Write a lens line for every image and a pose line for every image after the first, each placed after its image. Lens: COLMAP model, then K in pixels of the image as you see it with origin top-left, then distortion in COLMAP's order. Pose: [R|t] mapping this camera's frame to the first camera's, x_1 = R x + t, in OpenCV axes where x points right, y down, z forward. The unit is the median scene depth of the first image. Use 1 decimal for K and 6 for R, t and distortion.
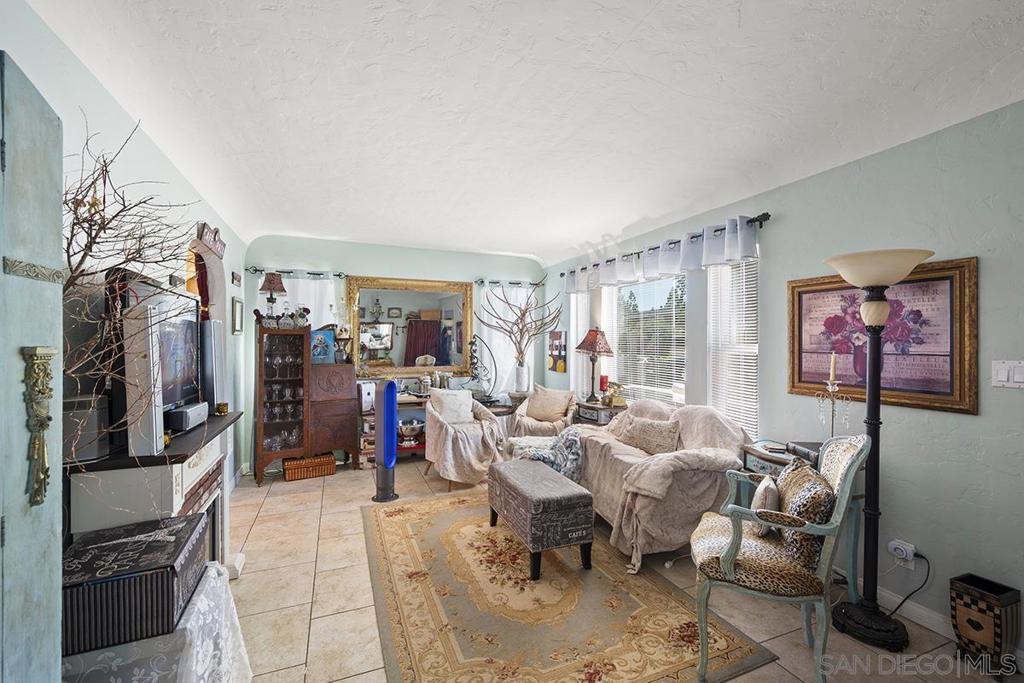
lens RADIAL K [[426.9, 0, 506.4], [0, 426.9, 342.5], [0, 0, 1]] dist [-0.000082, -0.000091]
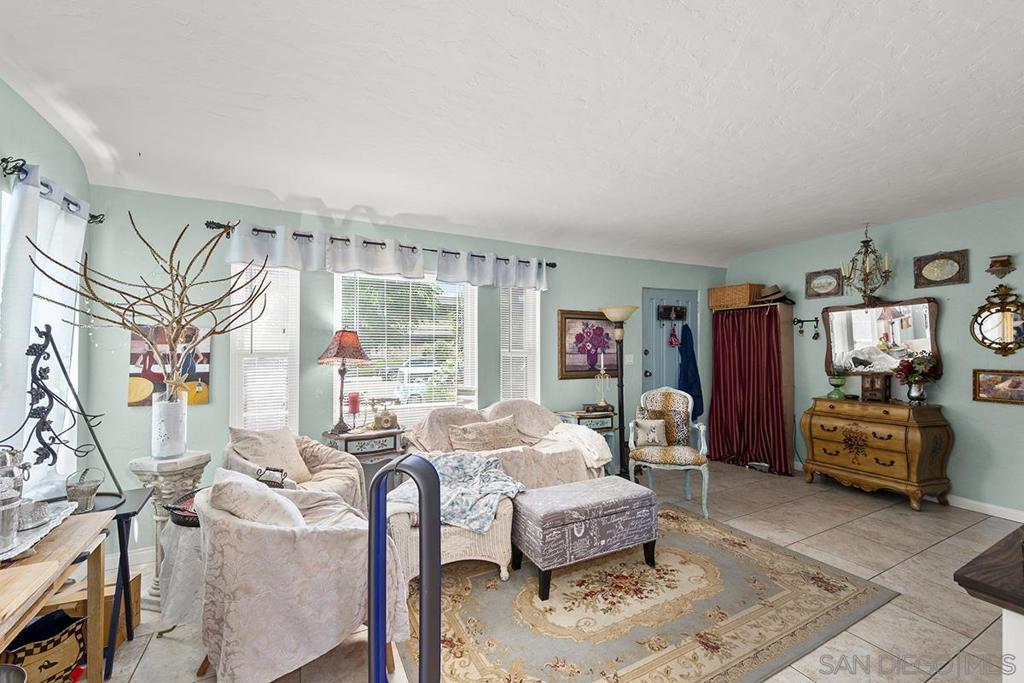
lens RADIAL K [[419.1, 0, 512.0], [0, 419.1, 341.5], [0, 0, 1]] dist [0.002066, 0.000251]
pose [[-0.107746, 0.017862, 0.994018, -0.623202], [0.002090, 0.999840, -0.017740, 0.002618], [-0.994176, 0.000166, -0.107766, 0.947038]]
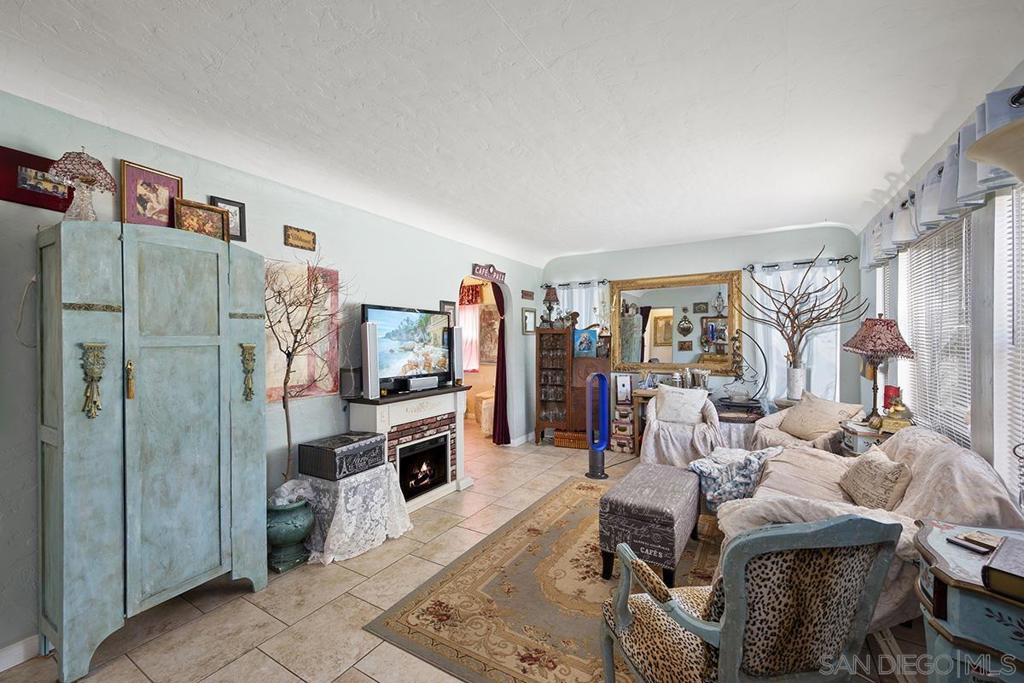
lens RADIAL K [[405.8, 0, 512.6], [0, 405.8, 341.4], [0, 0, 1]] dist [0.003027, 0.000091]
pose [[0.603563, -0.003368, -0.797309, 0.444175], [0.008586, 0.999961, 0.002276, 0.000941], [0.797269, -0.008220, 0.603568, 0.169759]]
